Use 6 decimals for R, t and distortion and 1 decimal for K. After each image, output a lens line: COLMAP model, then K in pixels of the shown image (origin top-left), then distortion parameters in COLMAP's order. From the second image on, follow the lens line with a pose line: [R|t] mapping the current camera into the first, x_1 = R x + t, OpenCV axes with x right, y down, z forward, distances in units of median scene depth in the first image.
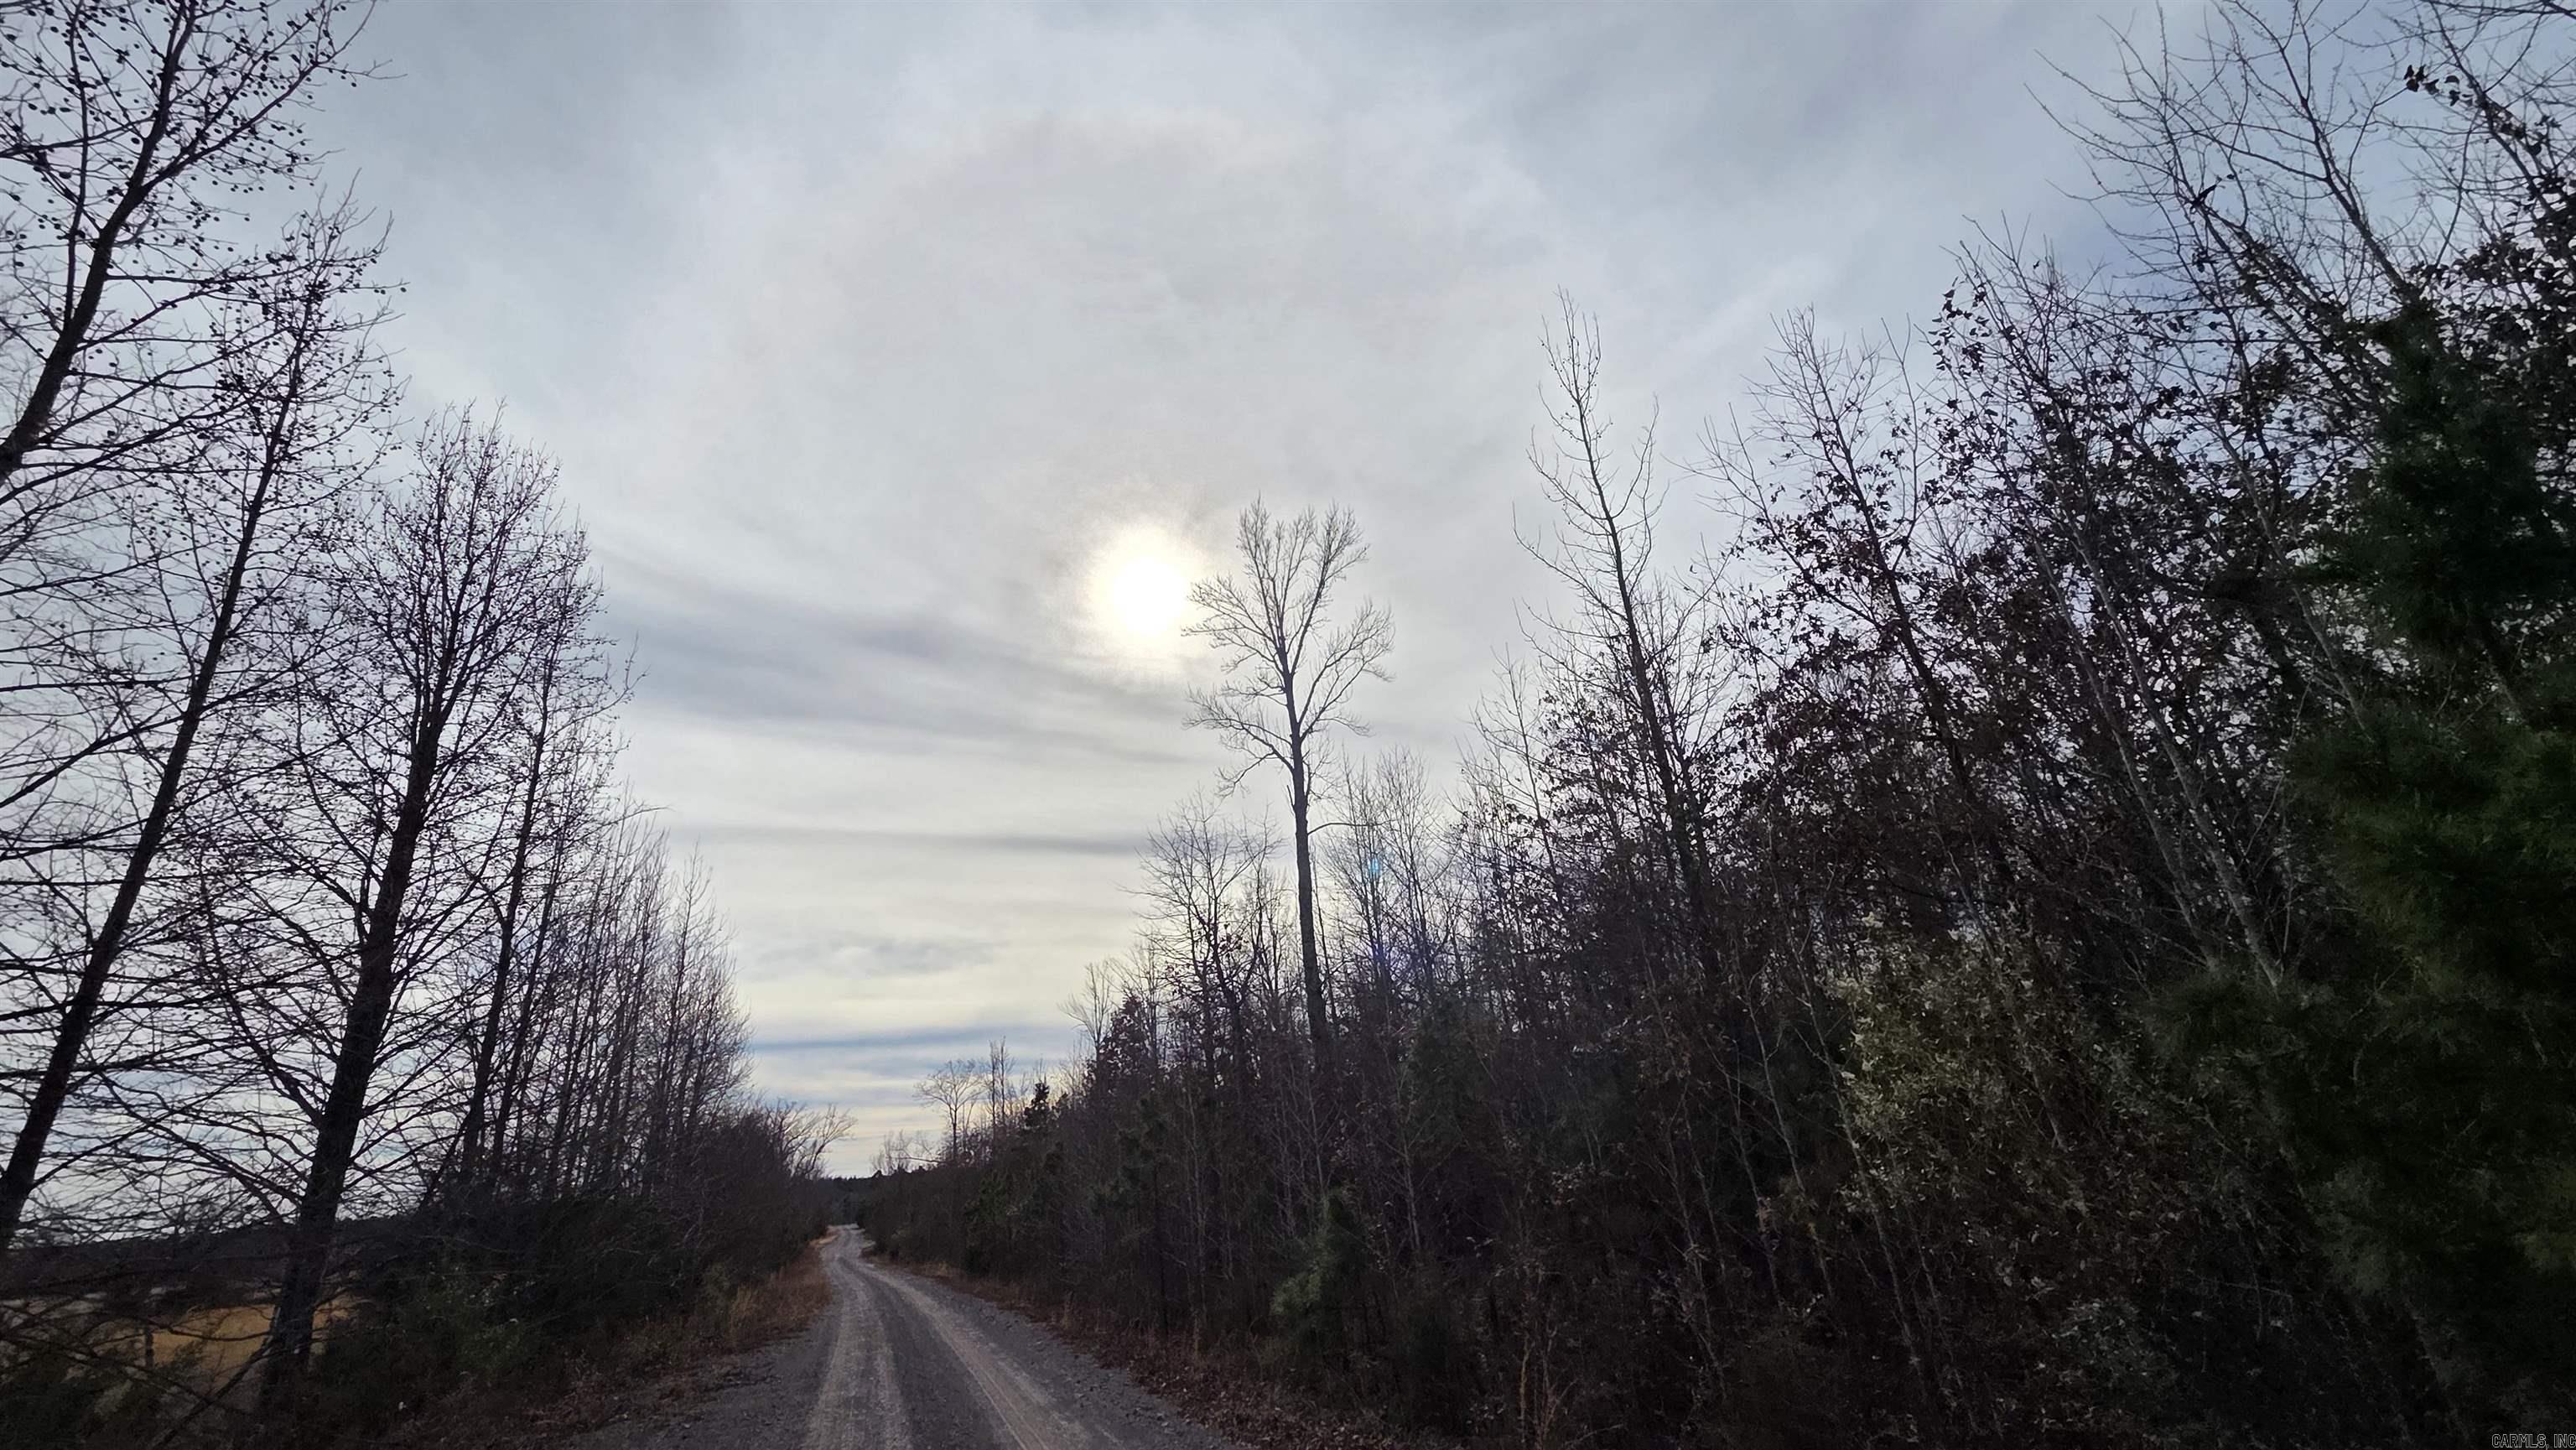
lens RADIAL K [[1118.9, 0, 1283.8], [0, 1118.9, 762.9], [0, 0, 1]] dist [0.028142, -0.000006]
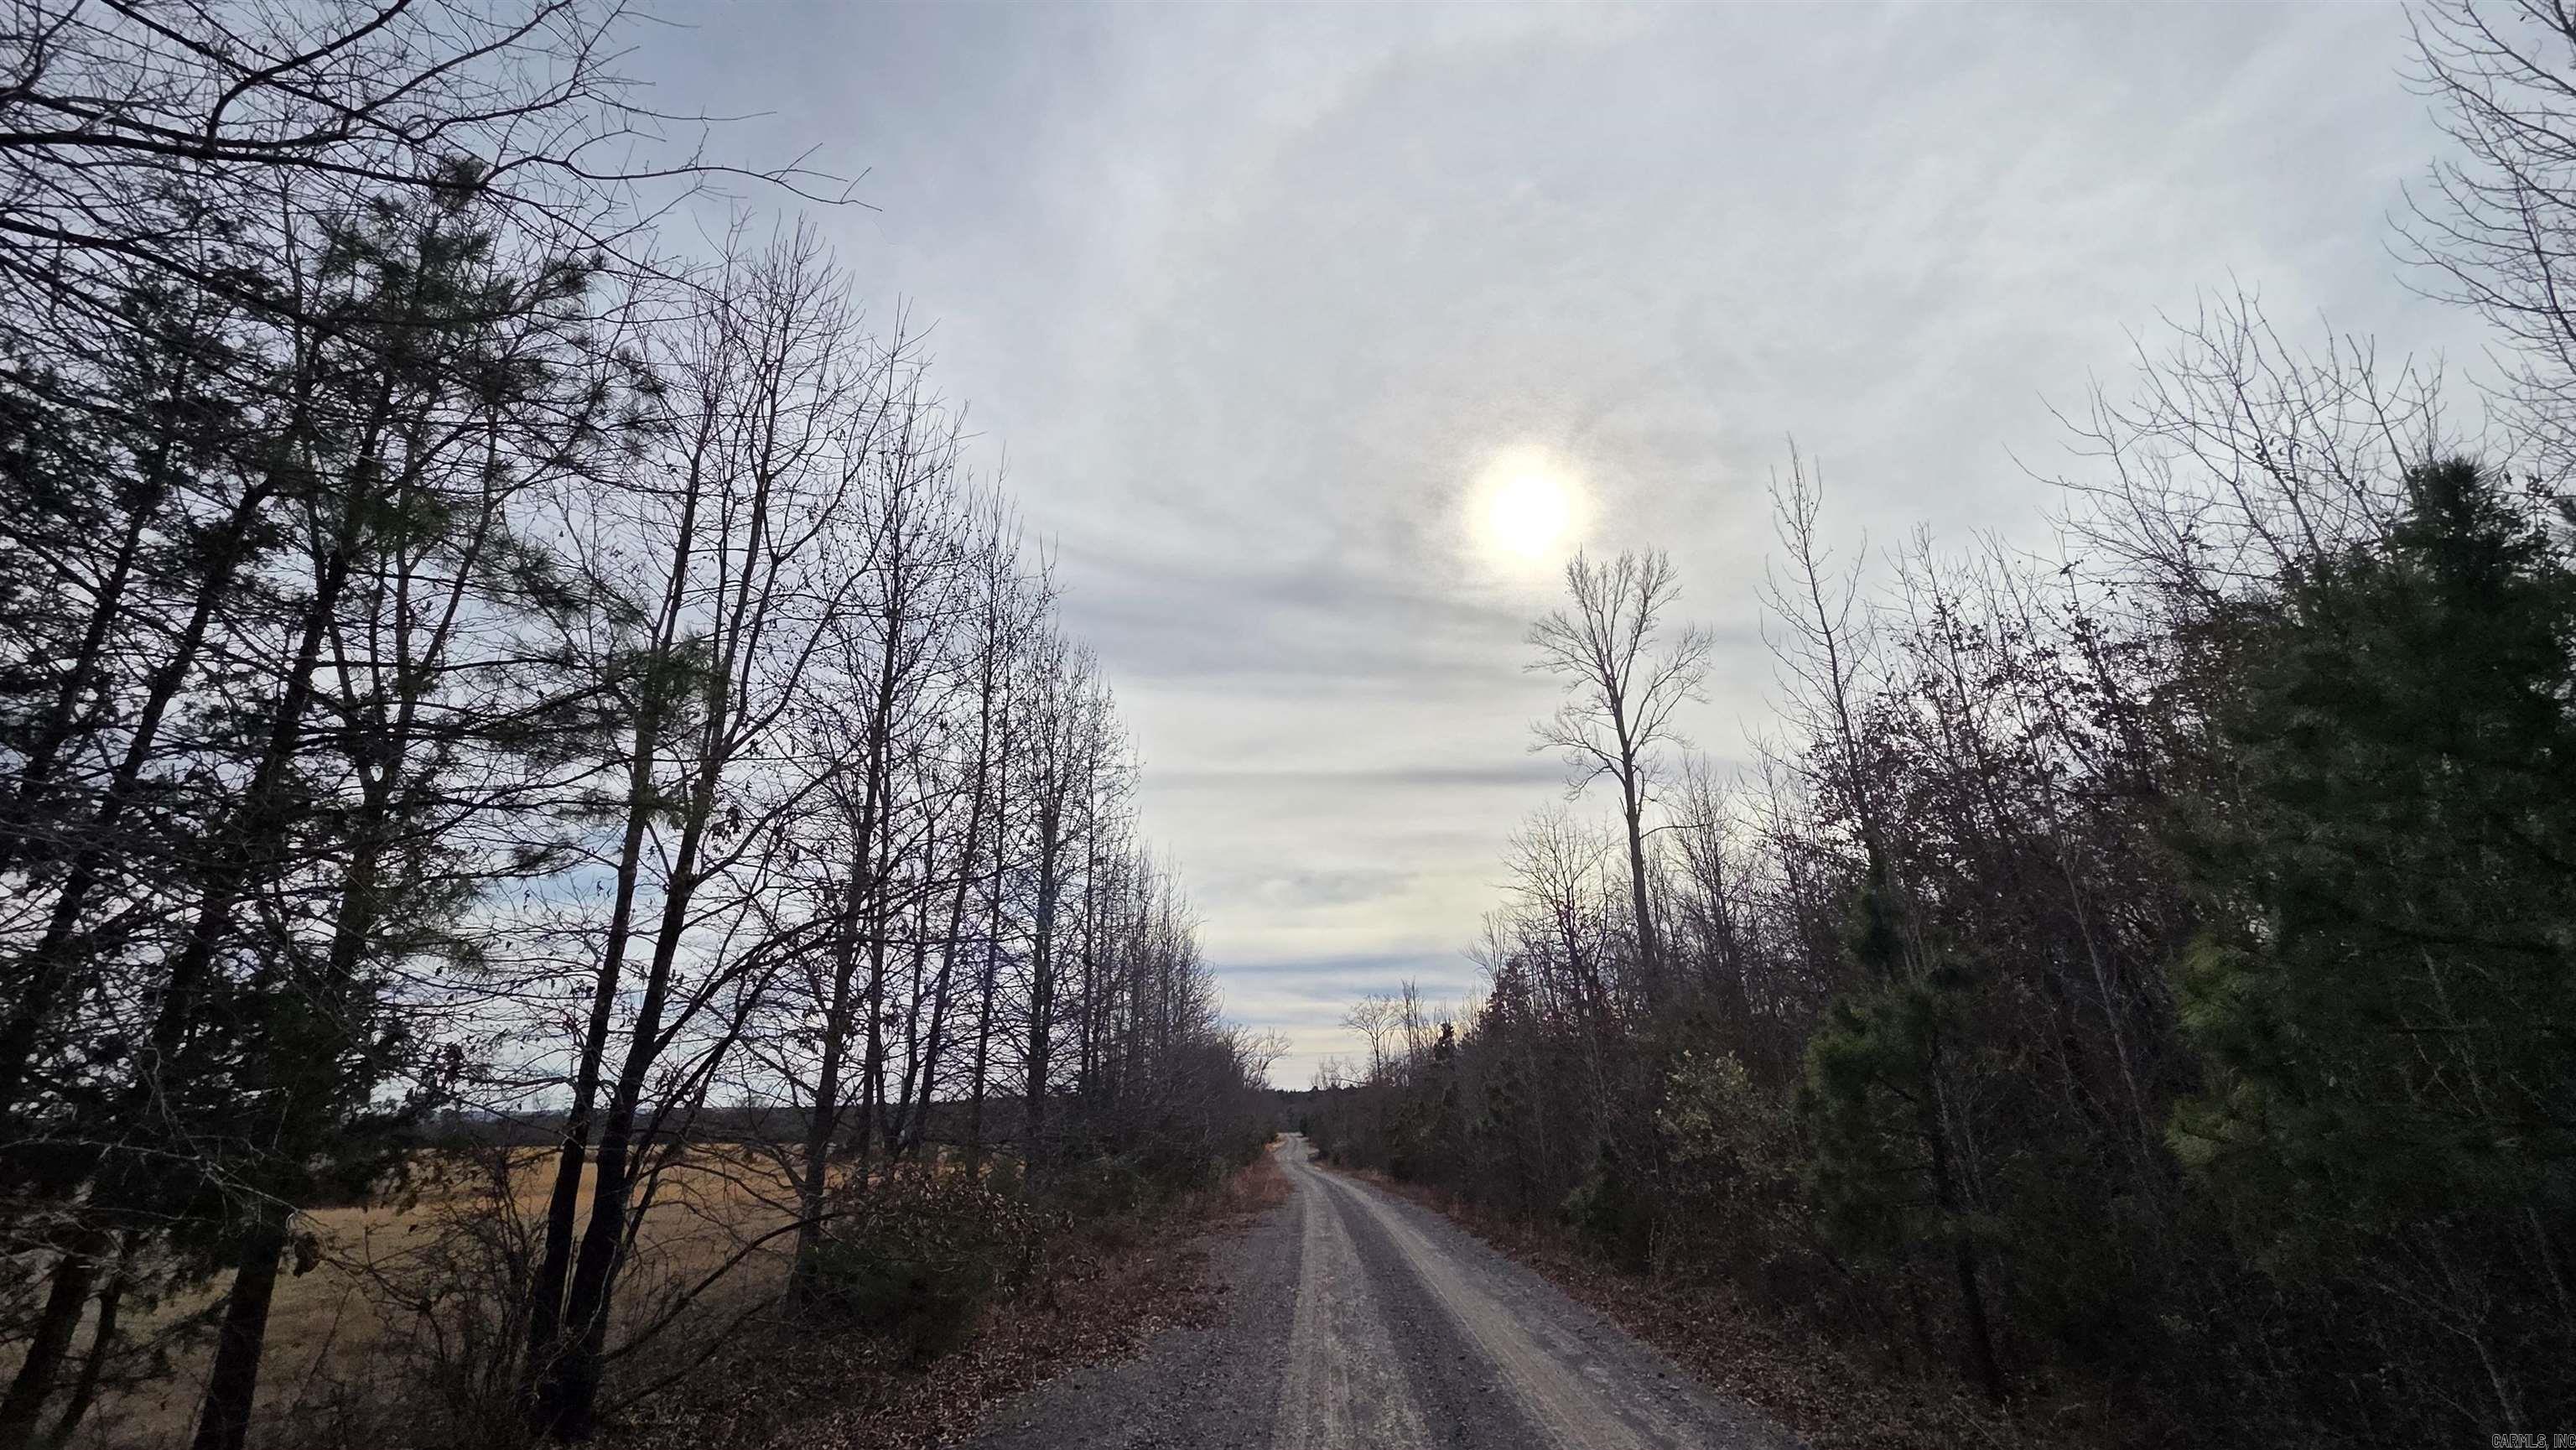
lens RADIAL K [[1164.0, 0, 1288.0], [0, 1164.0, 725.0], [0, 0, 1]] dist [-0.001840, -0.000056]
pose [[0.939442, -0.060263, -0.337368, 0.050829], [0.074424, 0.996799, 0.029188, -0.064393], [0.334529, -0.052528, 0.940920, -0.152920]]
